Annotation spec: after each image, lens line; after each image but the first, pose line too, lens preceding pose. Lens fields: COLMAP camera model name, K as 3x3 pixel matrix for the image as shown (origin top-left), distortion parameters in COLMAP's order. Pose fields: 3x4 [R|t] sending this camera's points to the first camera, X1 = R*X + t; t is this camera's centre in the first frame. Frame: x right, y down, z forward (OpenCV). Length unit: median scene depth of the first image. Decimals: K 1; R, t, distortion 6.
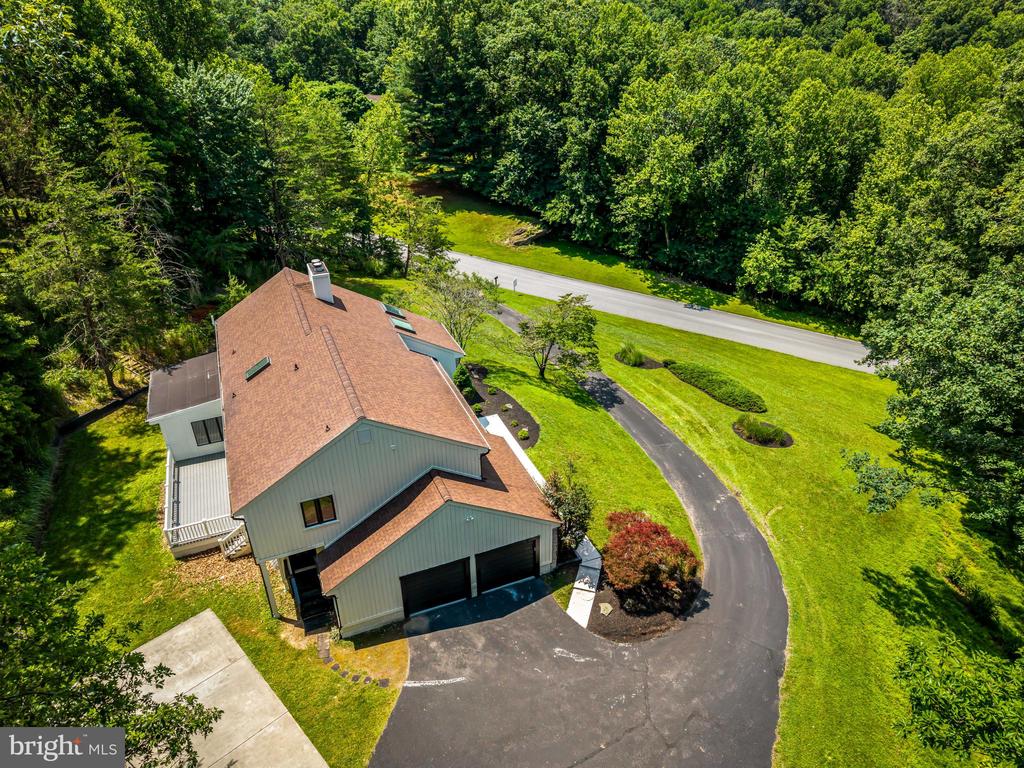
lens RADIAL K [[684.0, 0, 512.0], [0, 684.0, 384.0], [0, 0, 1]] dist [0.035078, -0.037551]
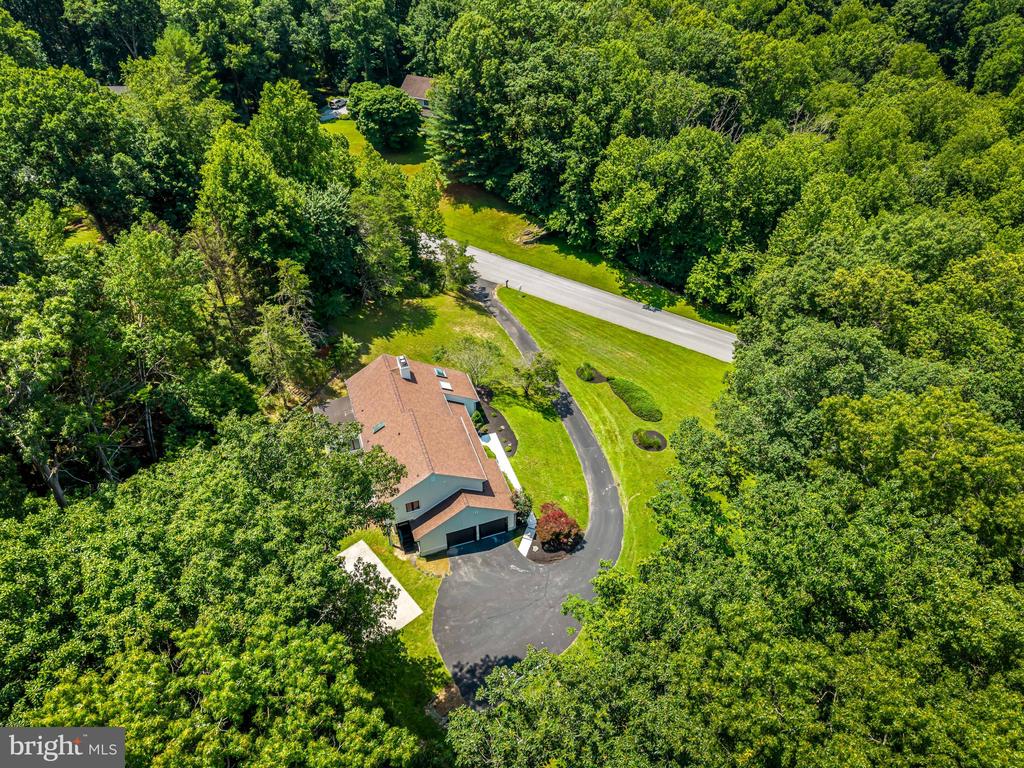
lens RADIAL K [[684.0, 0, 512.0], [0, 684.0, 384.0], [0, 0, 1]] dist [0.035078, -0.037551]
pose [[0.998550, 0.046414, -0.027271, 0.033966], [-0.039990, 0.978689, 0.201419, -0.234123], [0.036038, -0.200036, 0.979126, -0.394994]]
